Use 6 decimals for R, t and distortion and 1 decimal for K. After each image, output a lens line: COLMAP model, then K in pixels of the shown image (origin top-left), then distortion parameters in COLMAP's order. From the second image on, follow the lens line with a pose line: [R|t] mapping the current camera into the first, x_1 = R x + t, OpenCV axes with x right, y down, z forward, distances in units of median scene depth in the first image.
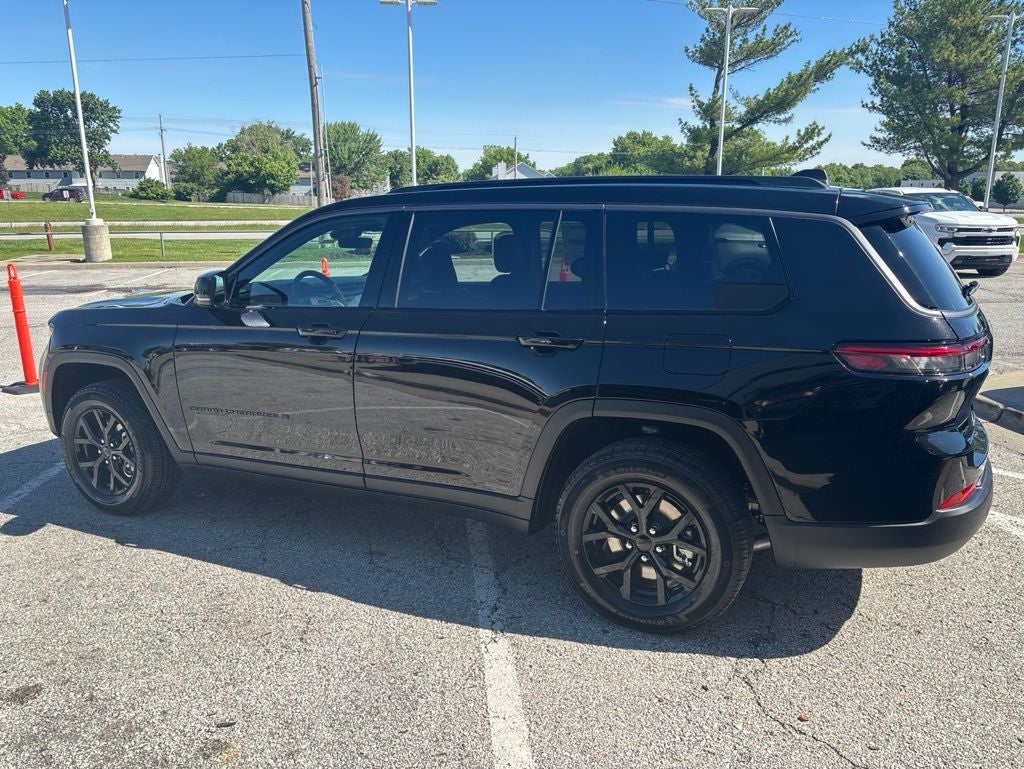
lens RADIAL K [[793.9, 0, 491.4], [0, 793.9, 384.1], [0, 0, 1]] dist [0.057036, -0.073954]
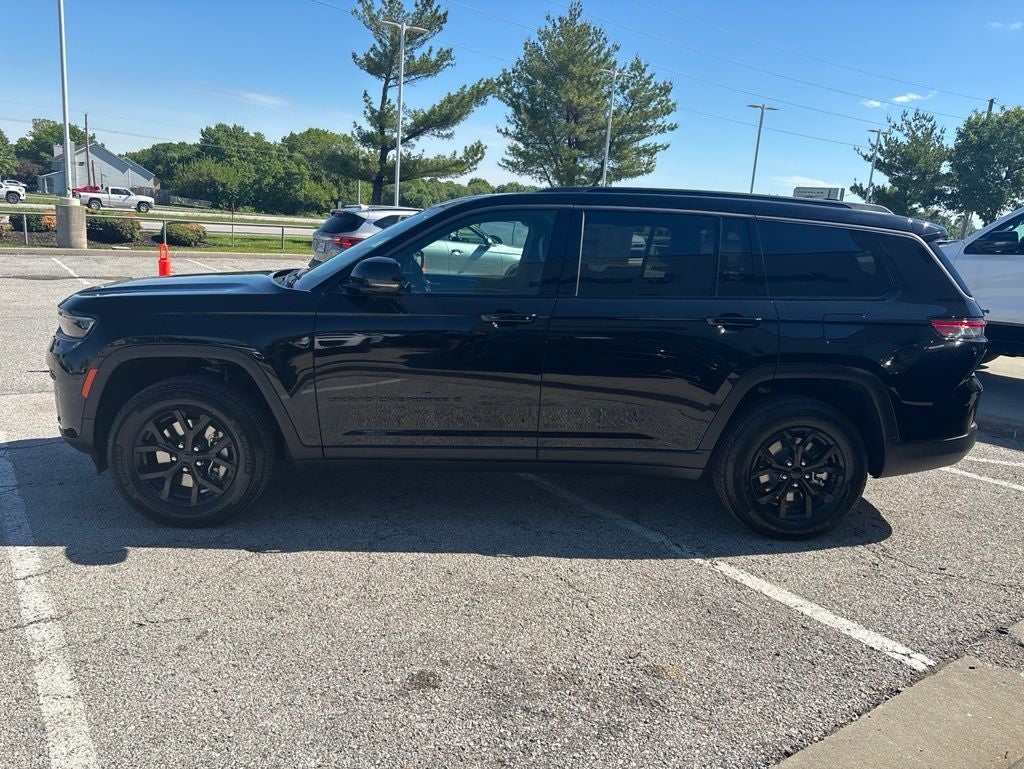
lens RADIAL K [[804.6, 0, 512.0], [0, 804.6, 384.5], [0, 0, 1]] dist [0.028063, -0.045312]
pose [[0.862582, -0.043946, 0.504005, -0.130163], [0.045288, 0.998928, 0.009593, 0.002571], [-0.503887, 0.014550, 0.863647, 0.011201]]
